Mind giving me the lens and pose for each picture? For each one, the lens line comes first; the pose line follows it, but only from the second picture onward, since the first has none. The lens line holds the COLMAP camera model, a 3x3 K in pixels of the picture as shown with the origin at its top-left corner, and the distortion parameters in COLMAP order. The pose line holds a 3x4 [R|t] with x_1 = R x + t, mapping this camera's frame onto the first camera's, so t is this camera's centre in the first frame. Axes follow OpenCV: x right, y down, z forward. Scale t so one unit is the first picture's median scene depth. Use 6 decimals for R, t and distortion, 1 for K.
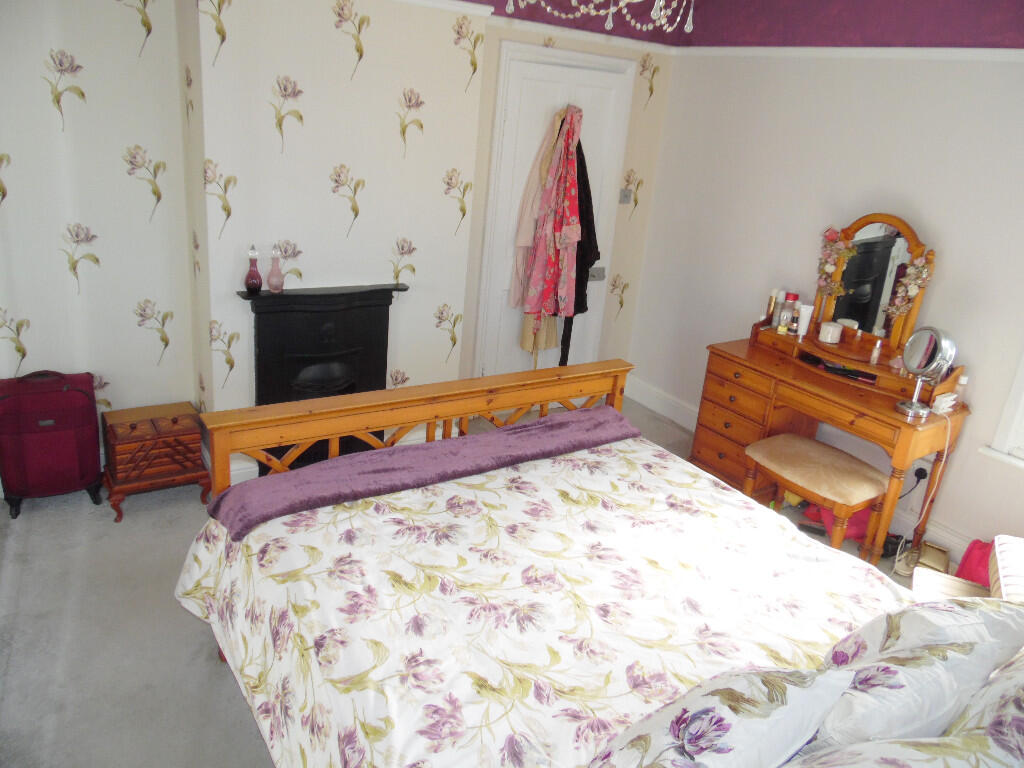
lens RADIAL K [[770.0, 0, 512.3], [0, 770.0, 383.0], [0, 0, 1]] dist [-0.030464, 0.061312]
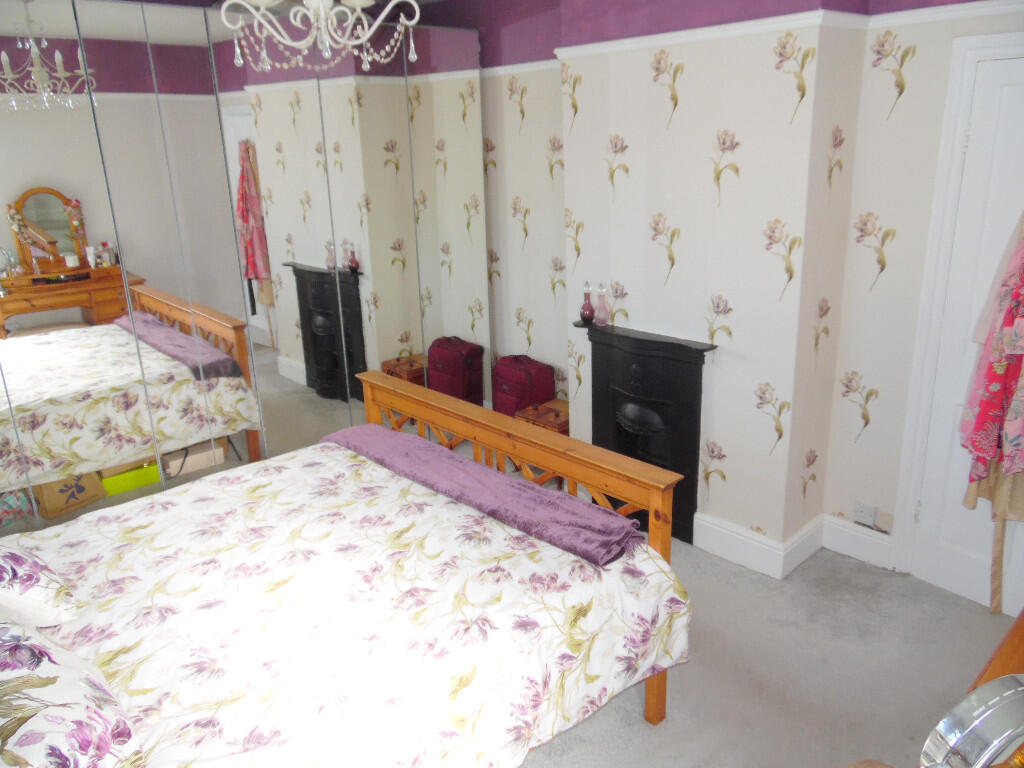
lens RADIAL K [[770.0, 0, 513.7], [0, 770.0, 382.4], [0, 0, 1]] dist [-0.030464, 0.061312]
pose [[0.154543, 0.197771, -0.967989, 0.841890], [-0.294383, 0.944475, 0.145968, -0.182075], [0.943109, 0.262401, 0.204182, 0.738180]]
